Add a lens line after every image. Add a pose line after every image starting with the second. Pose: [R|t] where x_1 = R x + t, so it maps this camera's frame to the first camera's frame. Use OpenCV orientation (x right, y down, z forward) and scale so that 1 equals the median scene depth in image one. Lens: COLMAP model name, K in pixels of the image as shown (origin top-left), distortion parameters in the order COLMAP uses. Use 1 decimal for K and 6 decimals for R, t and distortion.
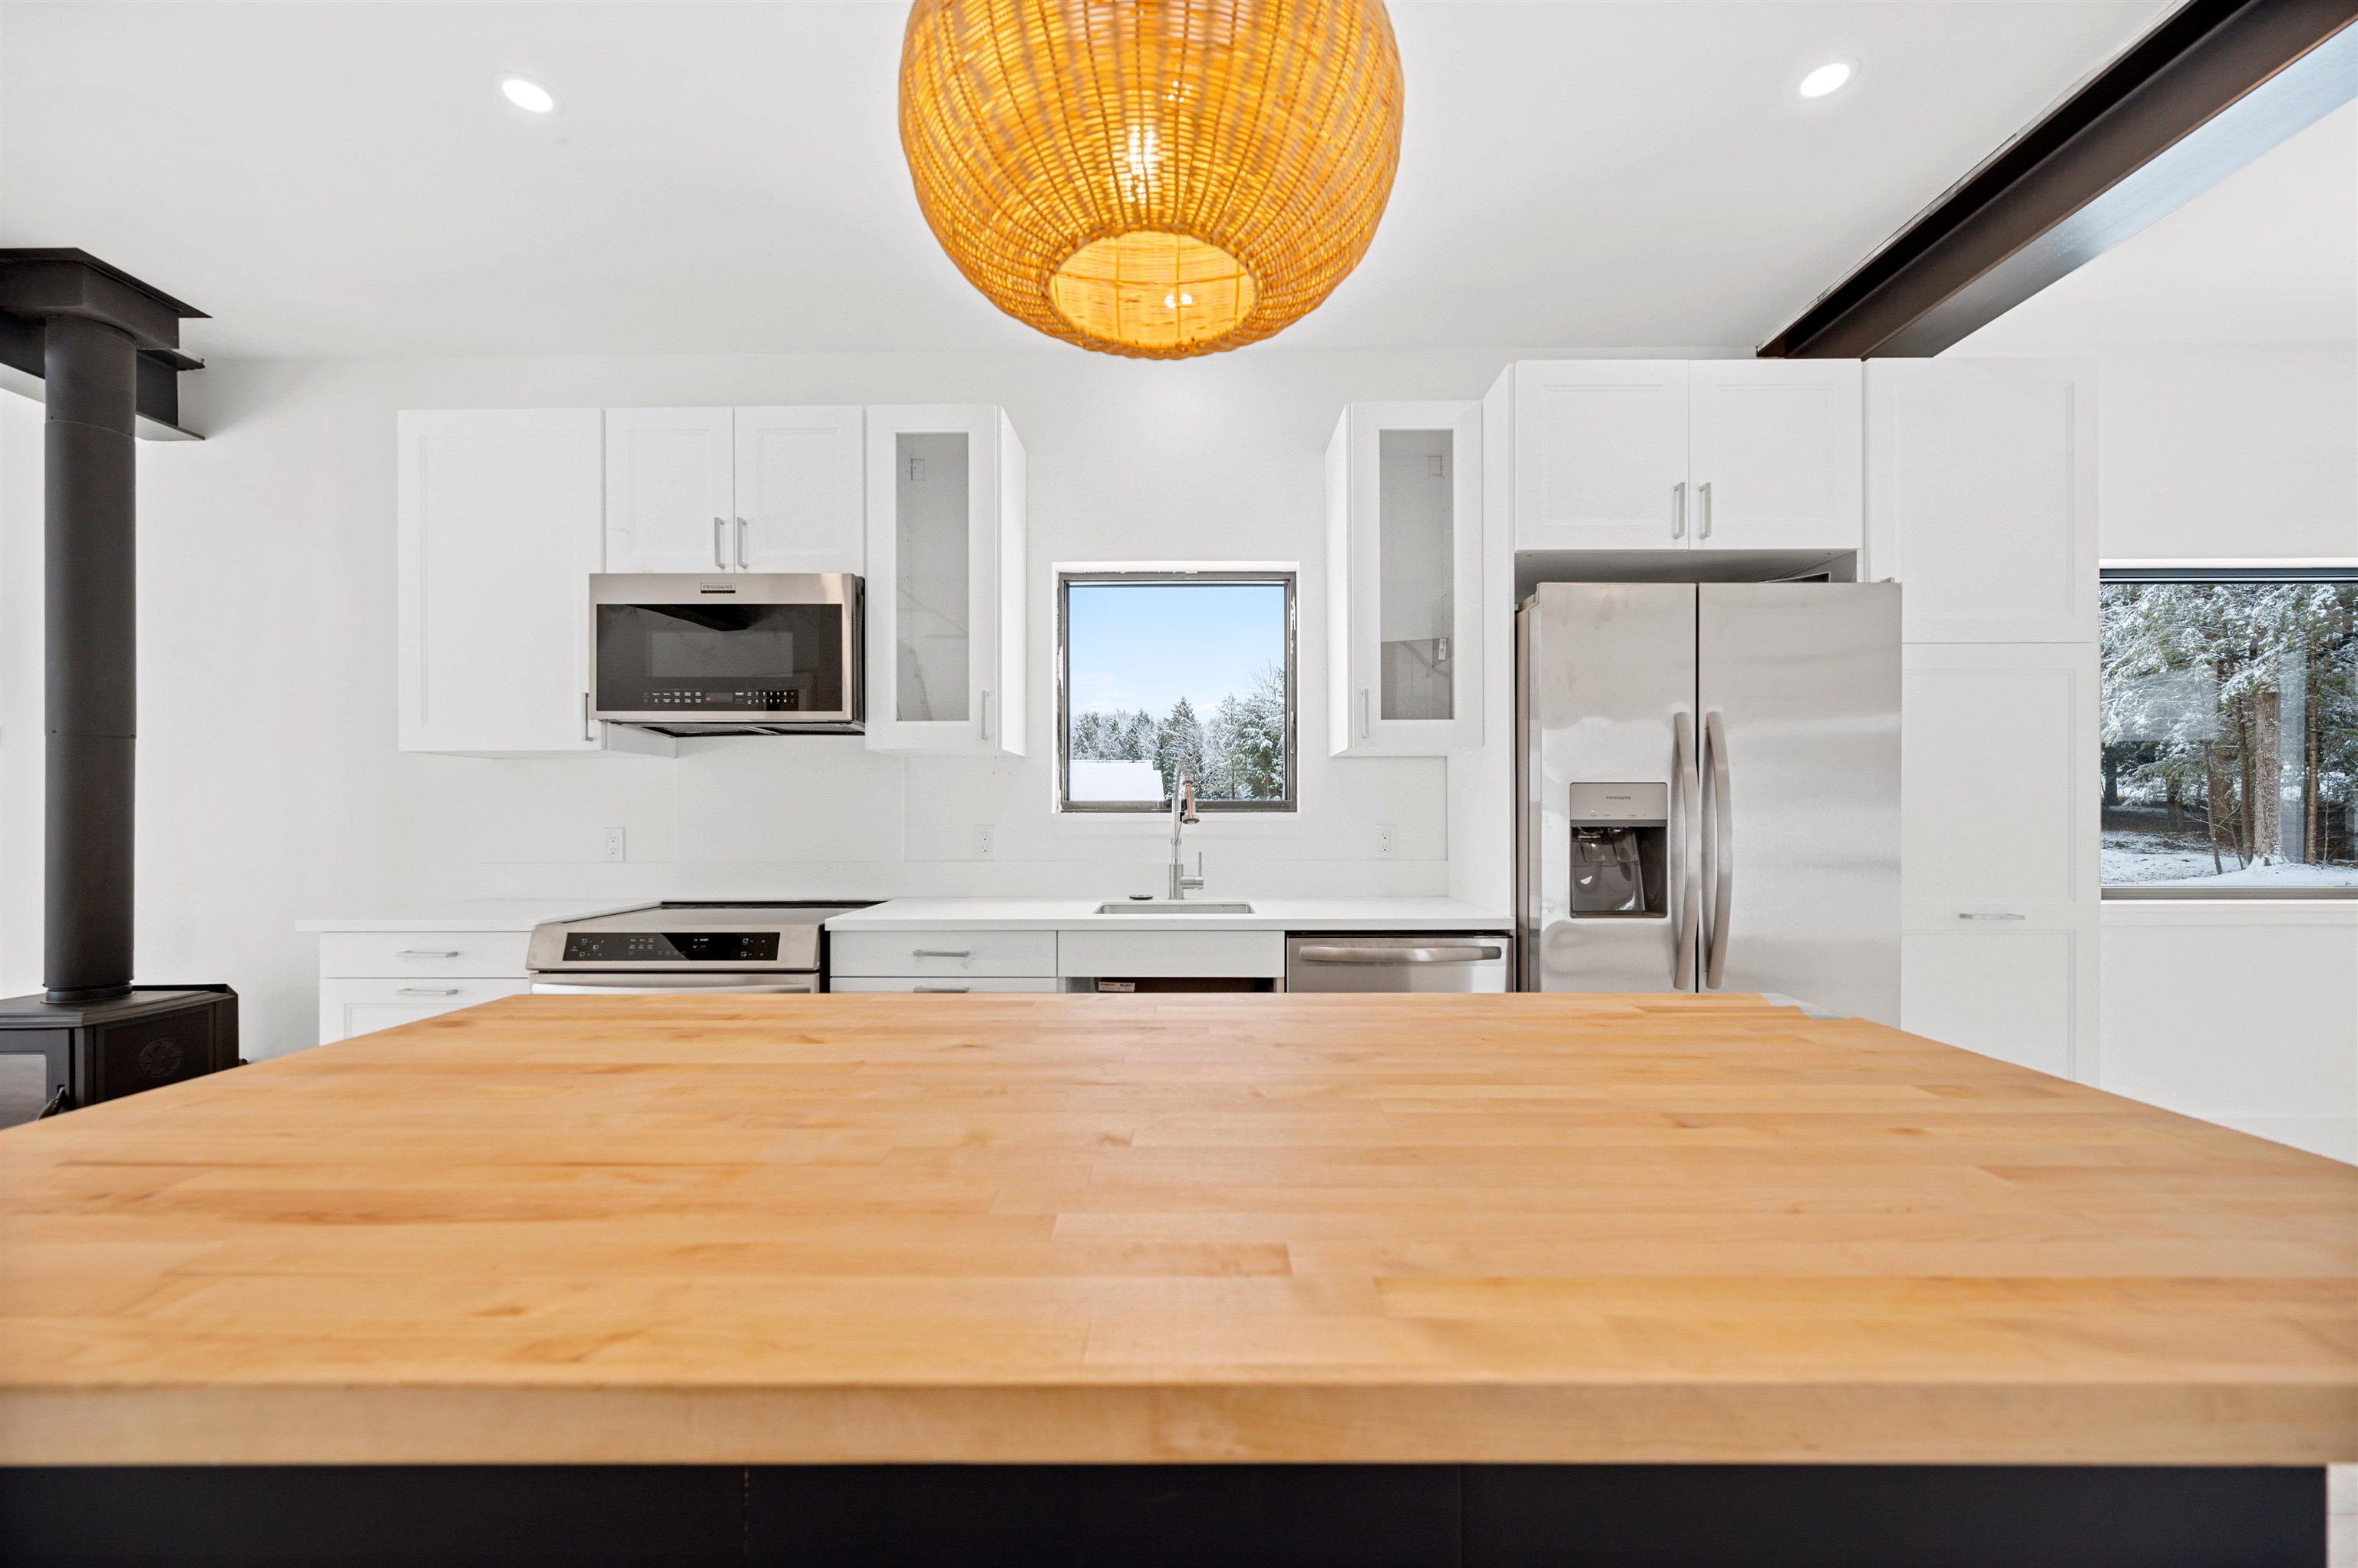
lens RADIAL K [[938.0, 0, 1186.3], [0, 938.0, 809.3], [0, 0, 1]] dist [-0.001947, 0.000501]
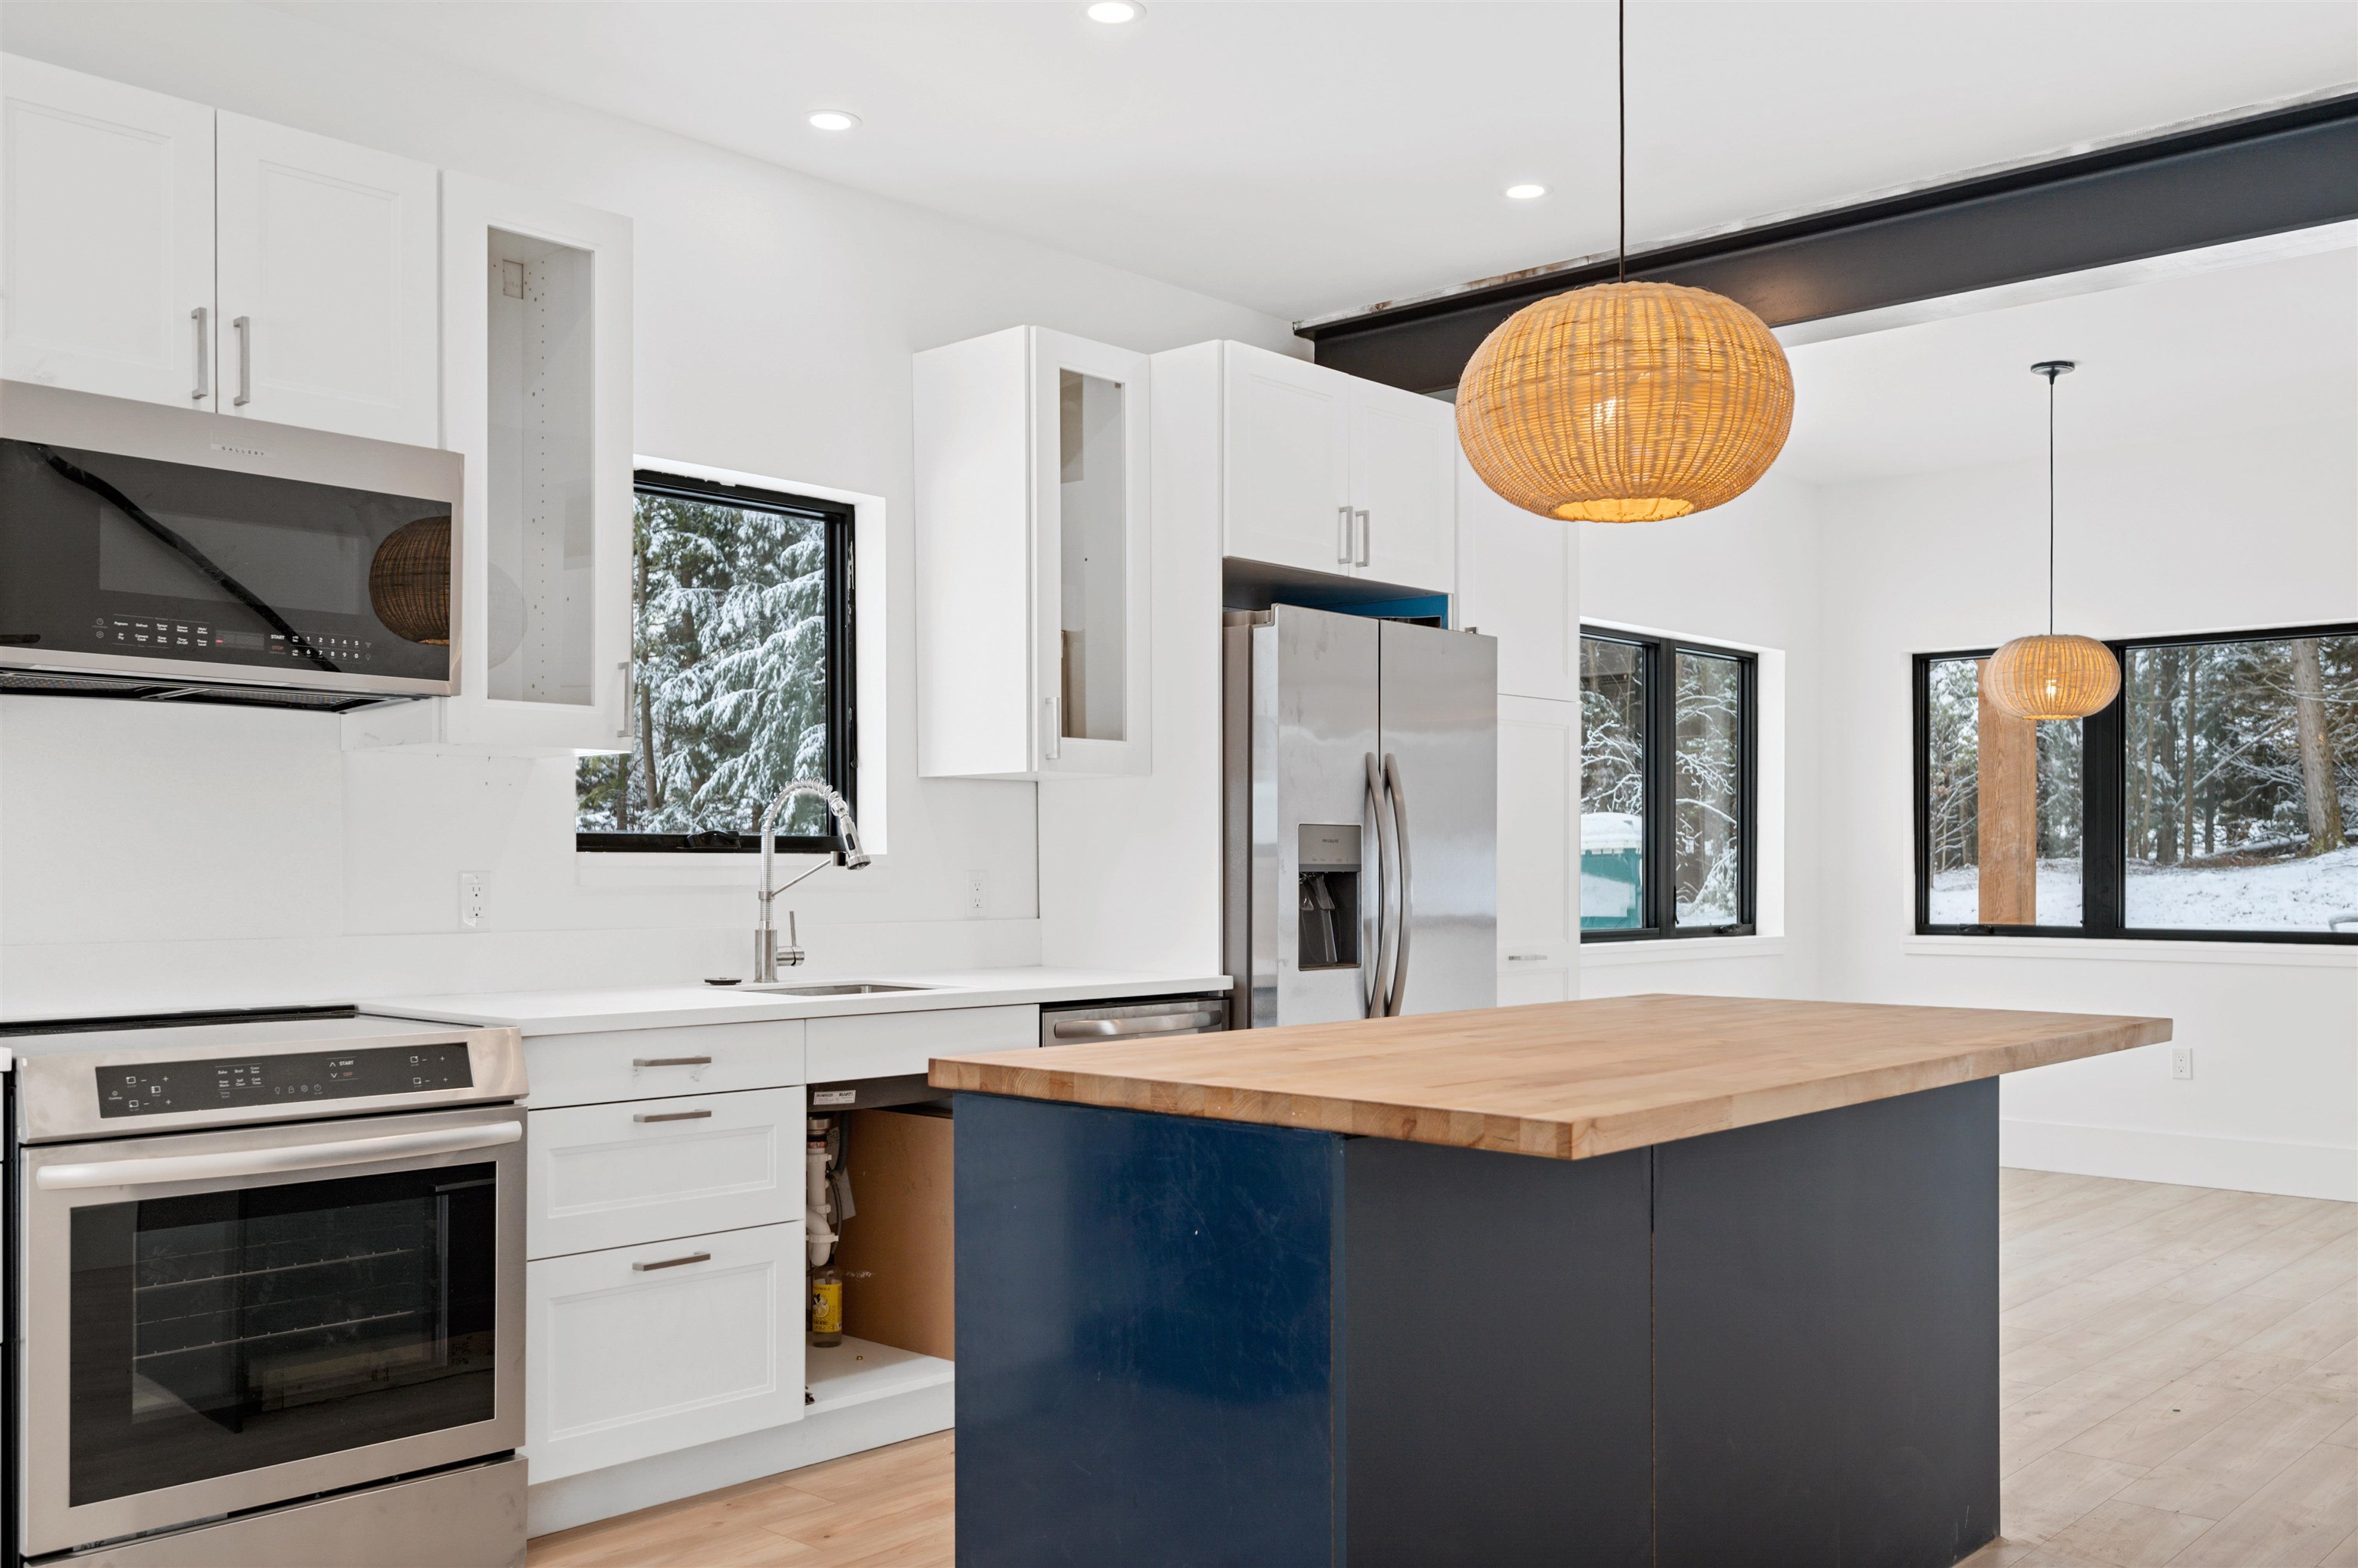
lens RADIAL K [[2205.1, 0, 1089.4], [0, 2205.1, 846.8], [0, 0, 1]] dist [-0.036442, -0.006111]
pose [[0.668618, 0.009553, 0.743545, -1.225530], [-0.009791, 0.999944, -0.004043, 0.004253], [-0.743542, -0.004577, 0.668674, -0.269704]]
